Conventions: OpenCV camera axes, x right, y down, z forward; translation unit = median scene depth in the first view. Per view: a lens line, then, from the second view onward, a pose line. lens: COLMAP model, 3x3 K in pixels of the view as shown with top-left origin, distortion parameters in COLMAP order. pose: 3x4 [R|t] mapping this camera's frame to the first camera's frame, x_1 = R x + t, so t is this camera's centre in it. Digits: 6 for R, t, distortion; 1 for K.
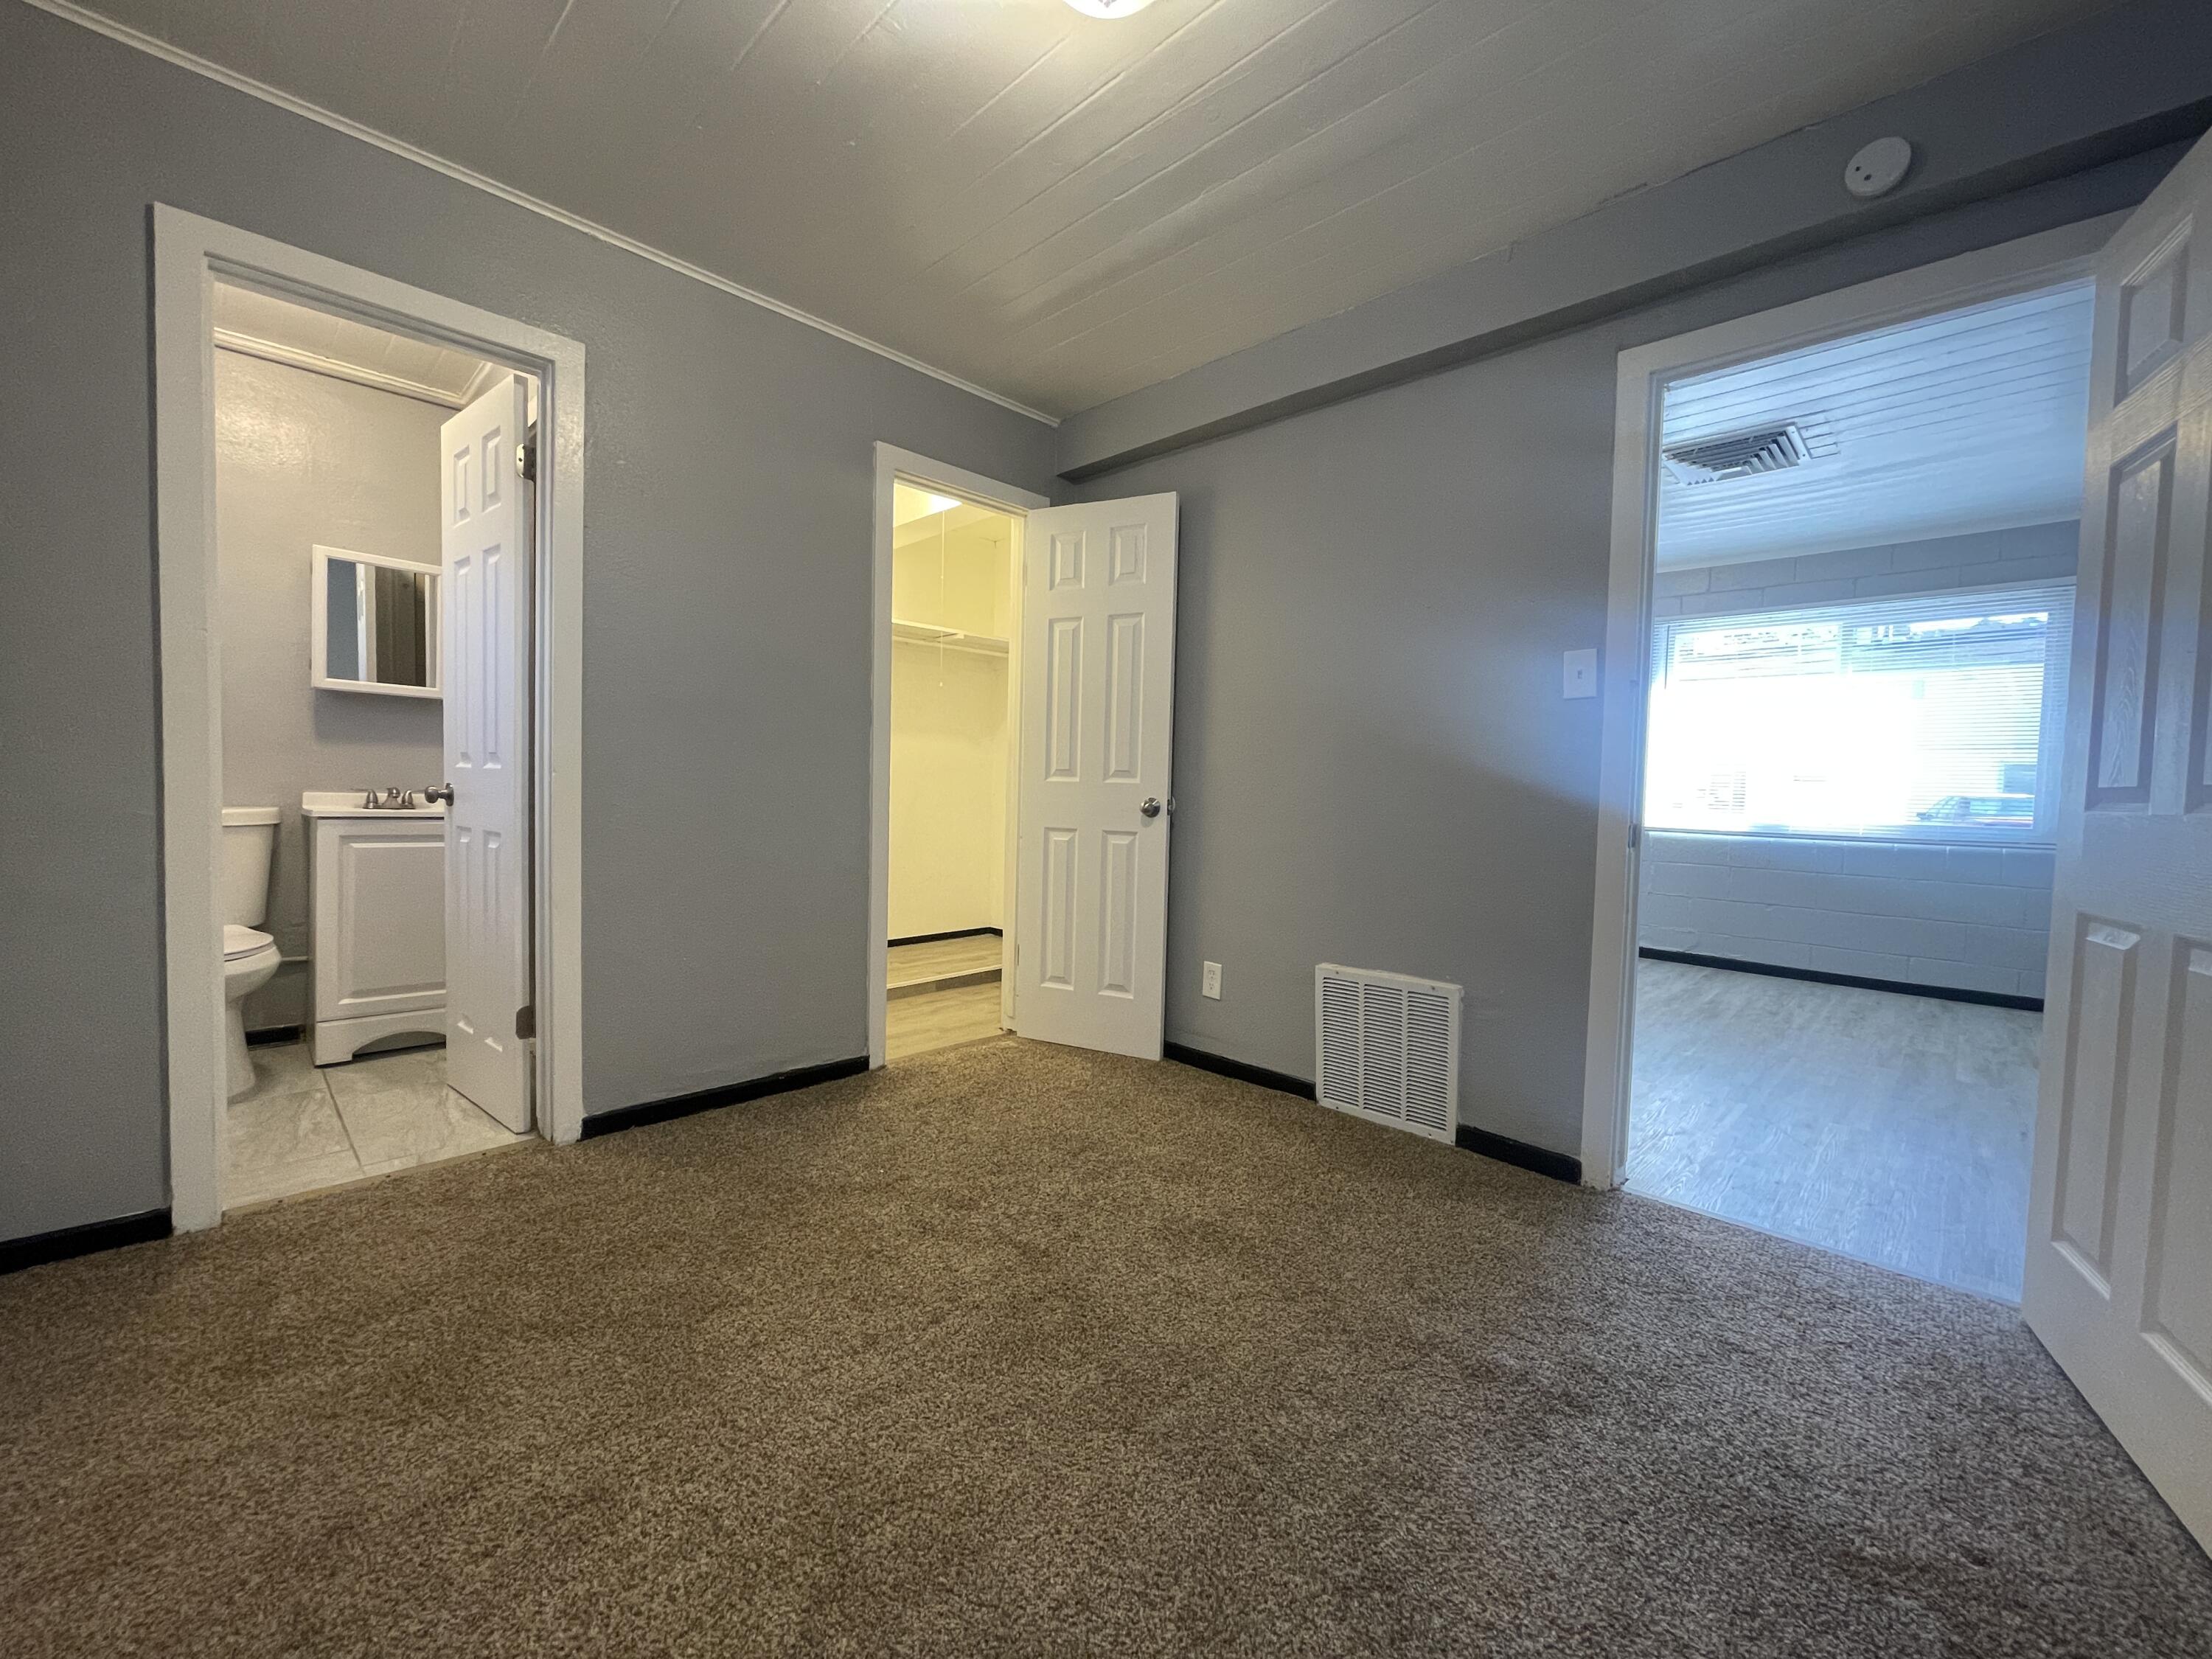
lens RADIAL K [[883.3, 0, 1111.9], [0, 883.3, 824.8], [0, 0, 1]] dist [-0.001638, -0.000315]
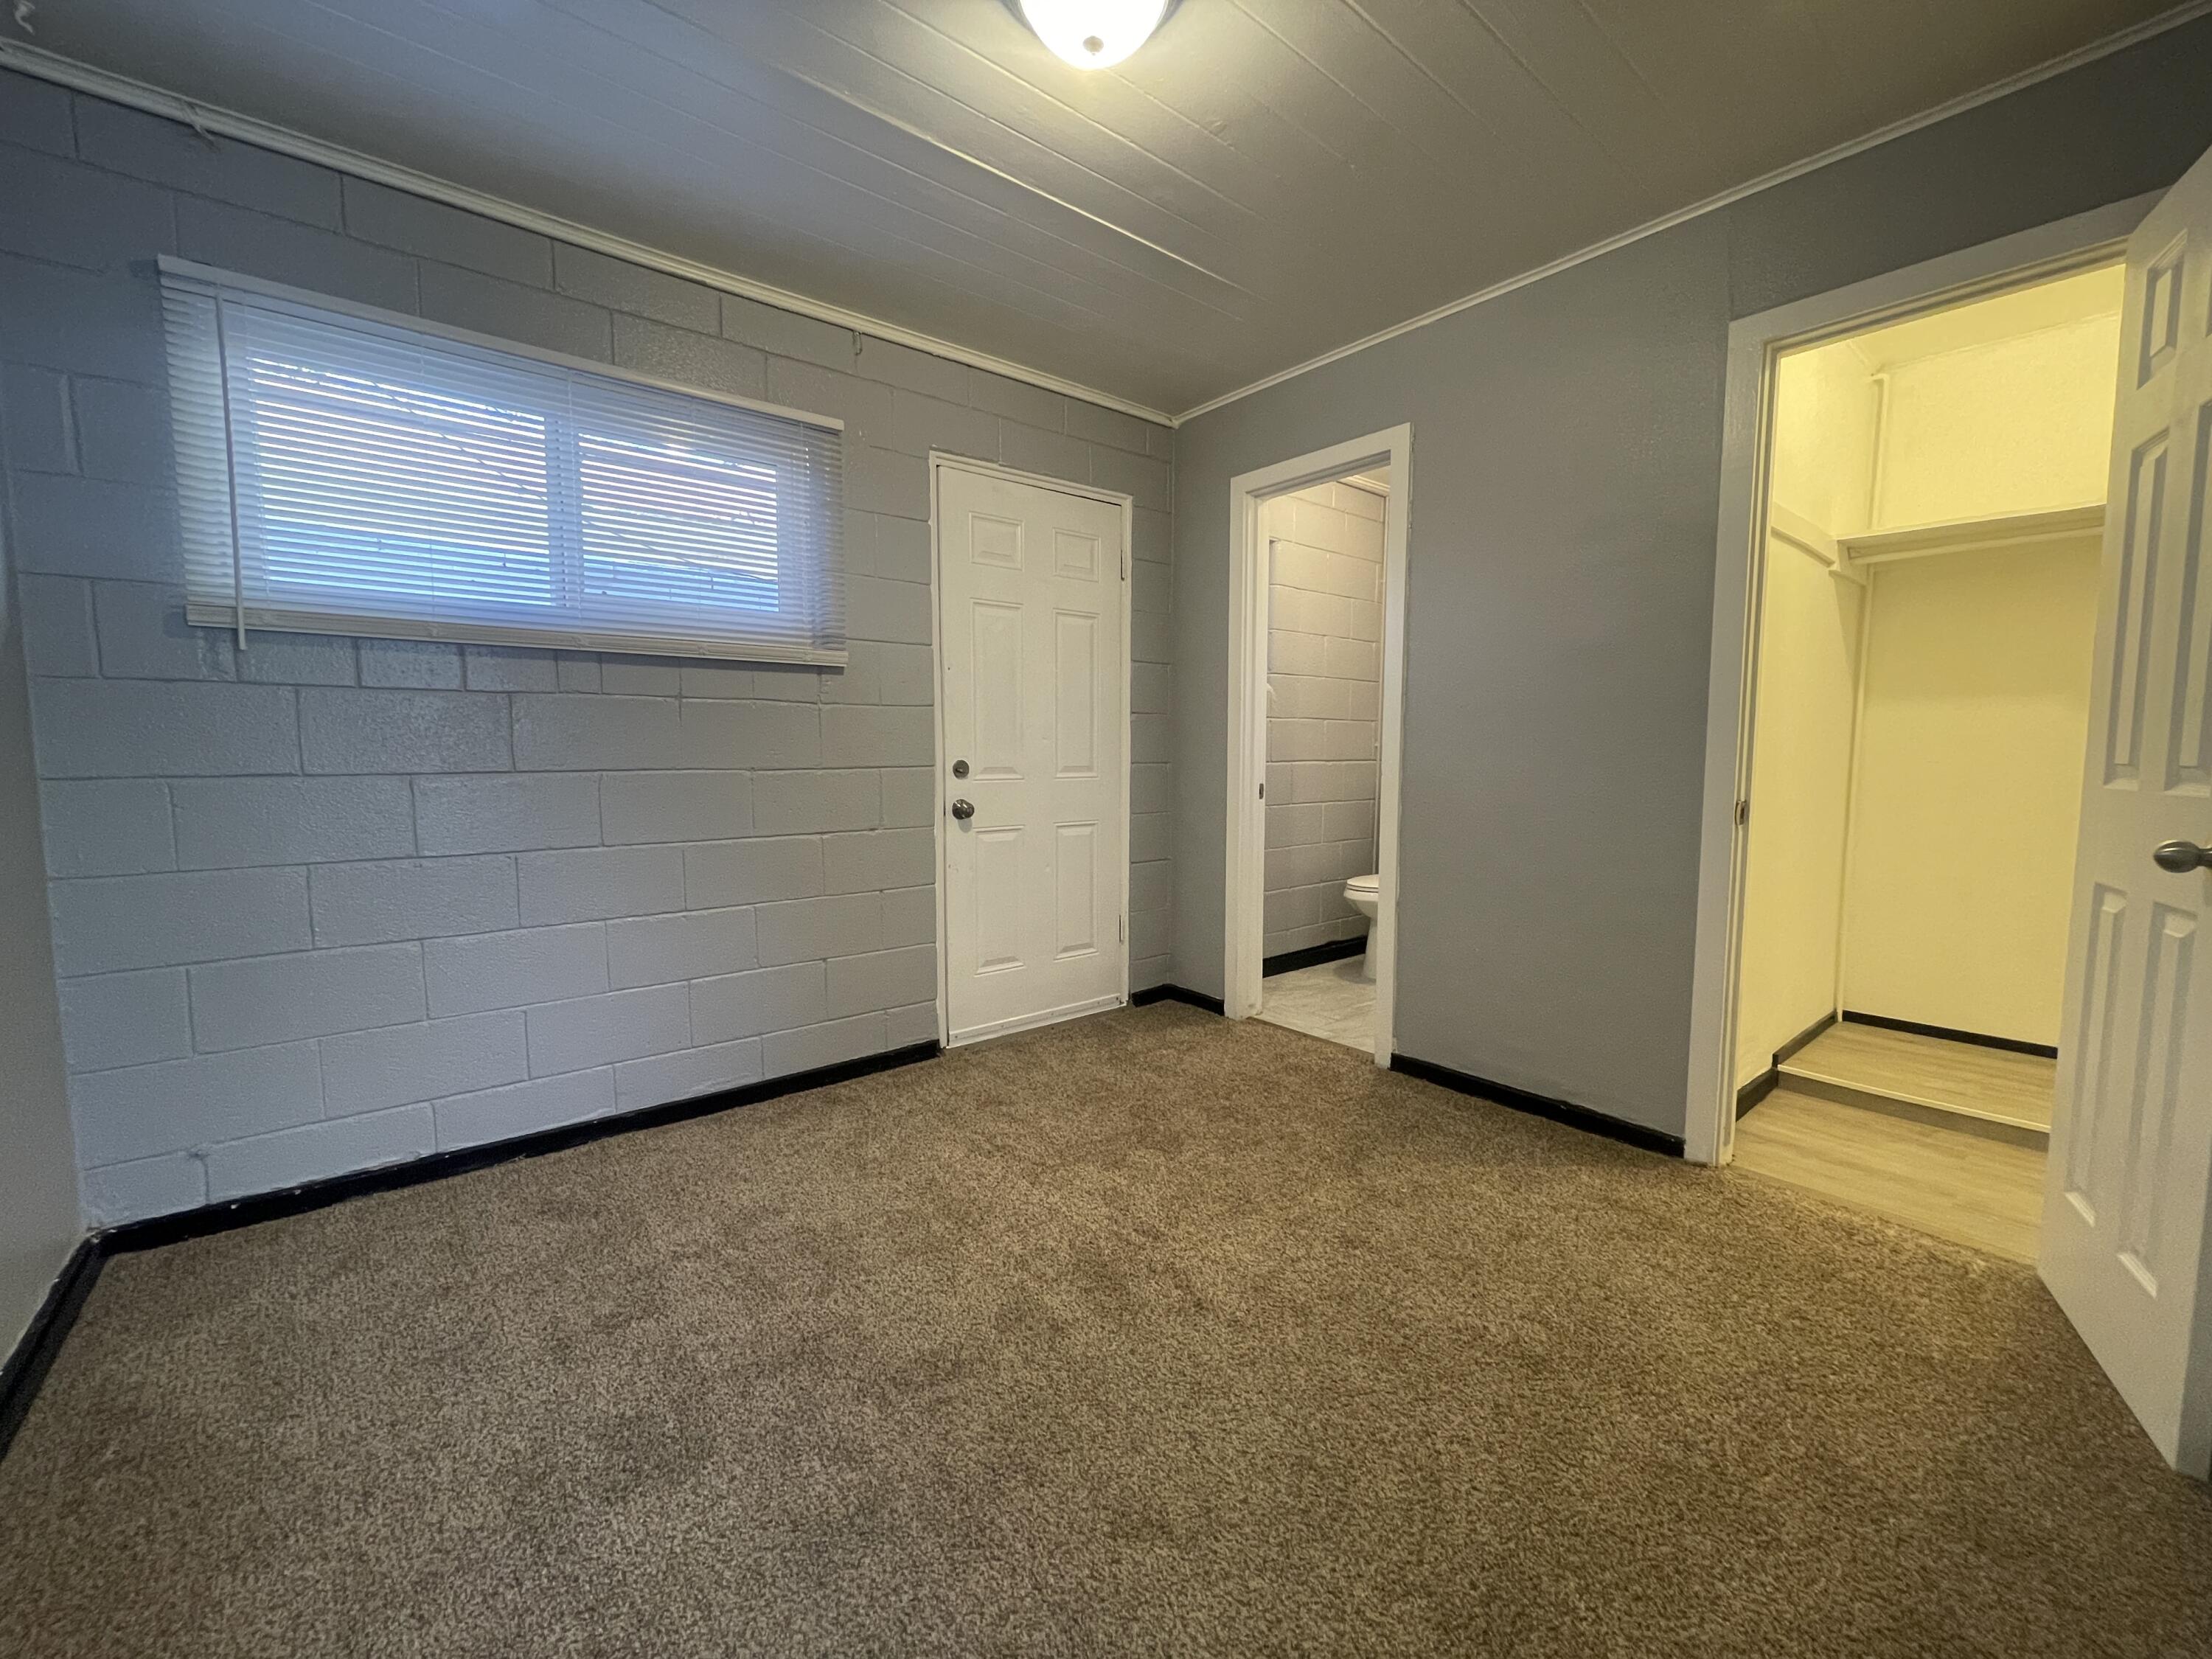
lens RADIAL K [[883.3, 0, 1111.9], [0, 883.3, 824.8], [0, 0, 1]] dist [-0.001638, -0.000315]
pose [[-0.100425, 0.052613, -0.993553, 0.642719], [-0.052360, 0.996938, 0.058084, -0.036953], [0.993566, 0.057856, -0.097363, 0.696941]]
